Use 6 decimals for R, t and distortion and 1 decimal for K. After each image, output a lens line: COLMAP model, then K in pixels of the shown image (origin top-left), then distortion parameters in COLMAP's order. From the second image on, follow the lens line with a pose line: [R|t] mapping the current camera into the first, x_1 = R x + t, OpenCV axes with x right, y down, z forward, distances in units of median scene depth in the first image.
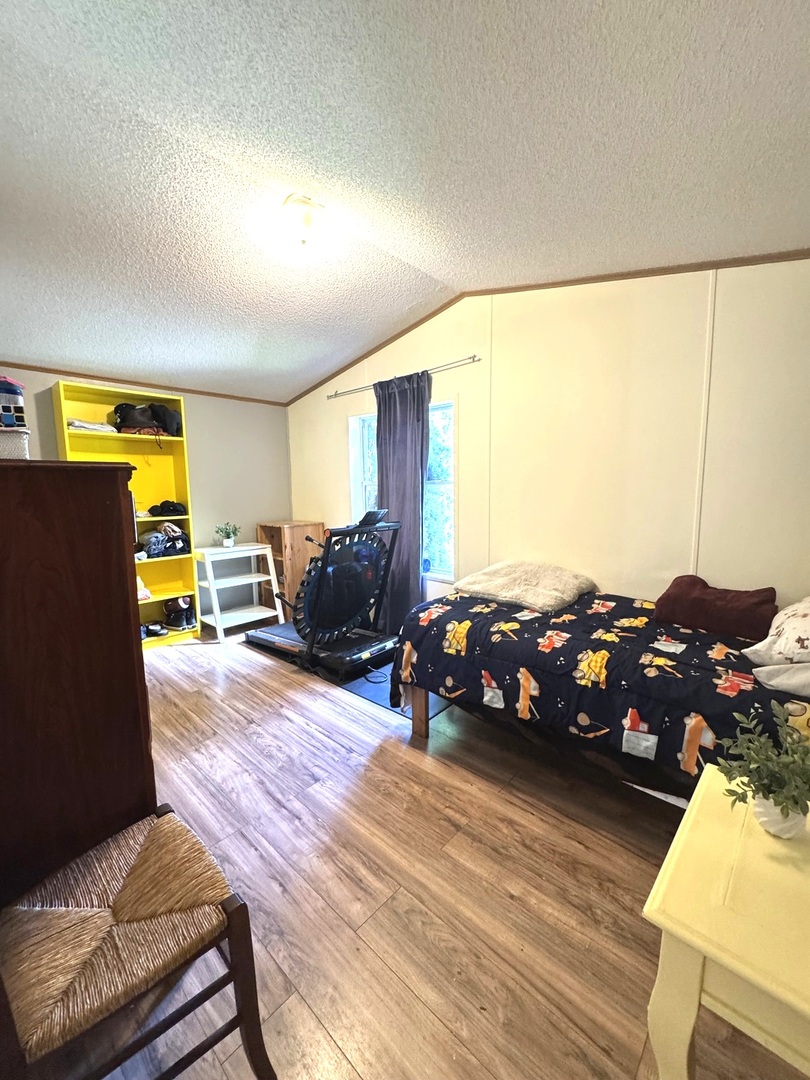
lens RADIAL K [[432.7, 0, 409.1], [0, 432.7, 543.5], [0, 0, 1]] dist [-0.003156, 0.000500]
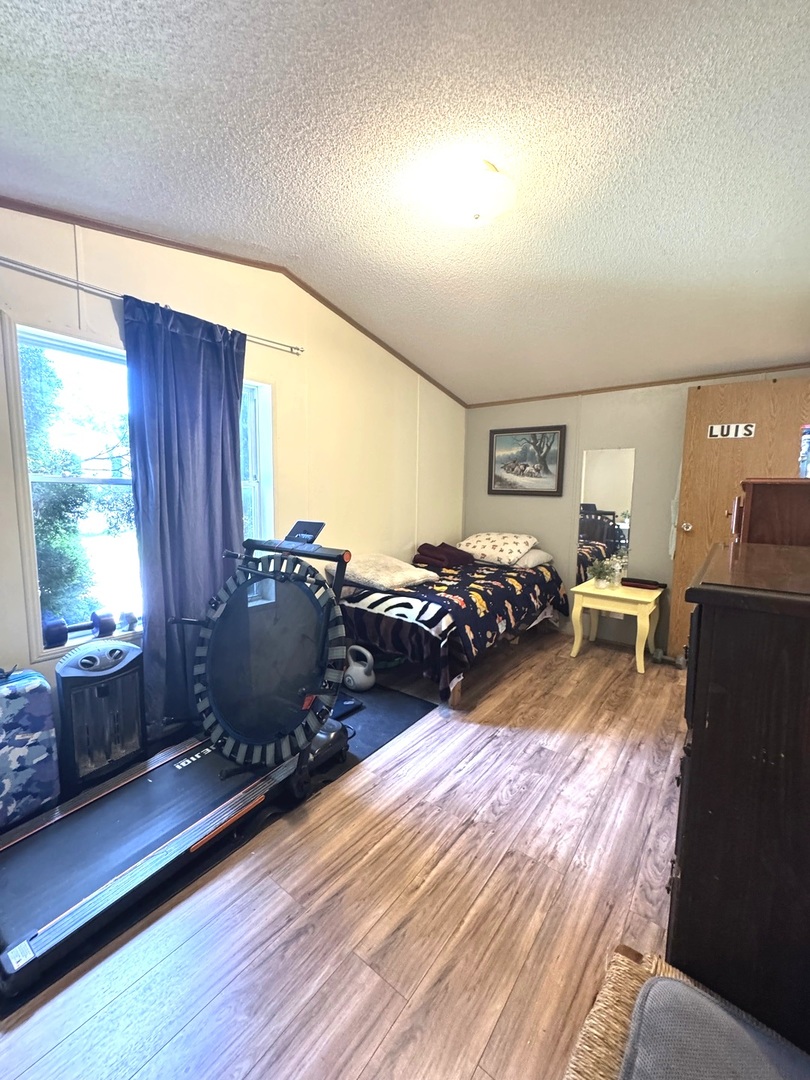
lens RADIAL K [[432.7, 0, 404.9], [0, 432.7, 539.7], [0, 0, 1]] dist [-0.003156, 0.000500]
pose [[-0.085611, -0.097151, 0.991581, -1.182207], [0.116067, 0.987486, 0.106771, -0.150516], [-0.989545, 0.124230, -0.073264, 1.289148]]
